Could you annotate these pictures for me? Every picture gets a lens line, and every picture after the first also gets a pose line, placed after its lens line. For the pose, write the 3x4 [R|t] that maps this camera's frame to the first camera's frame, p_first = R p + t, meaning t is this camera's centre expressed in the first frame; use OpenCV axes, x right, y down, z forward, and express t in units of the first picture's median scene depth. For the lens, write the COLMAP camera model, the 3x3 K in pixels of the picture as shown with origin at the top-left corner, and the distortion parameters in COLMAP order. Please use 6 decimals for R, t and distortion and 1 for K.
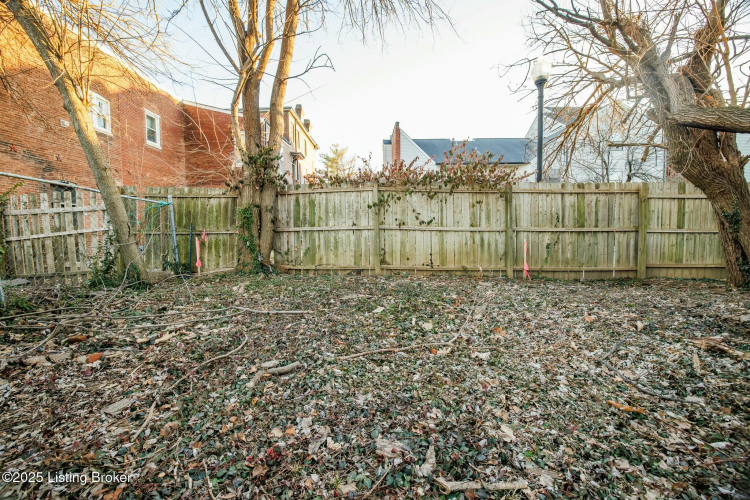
lens RADIAL K [[327.0, 0, 375.5], [0, 327.0, 234.1], [0, 0, 1]] dist [0.000328, 0.000178]
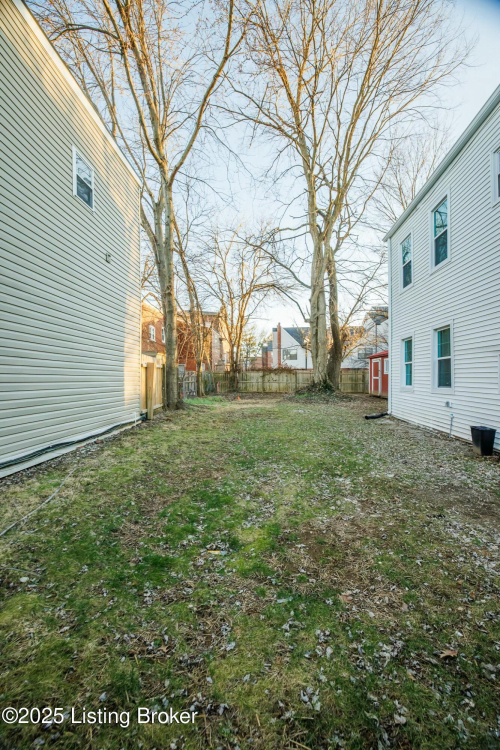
lens RADIAL K [[325.0, 0, 250.0], [0, 325.0, 375.0], [0, 0, 1]] dist [-0.002154, -0.000072]
pose [[0.997511, 0.001805, -0.070486, 0.128438], [-0.004357, 0.999340, -0.036076, 0.042522], [0.070374, 0.036294, 0.996860, -2.956881]]
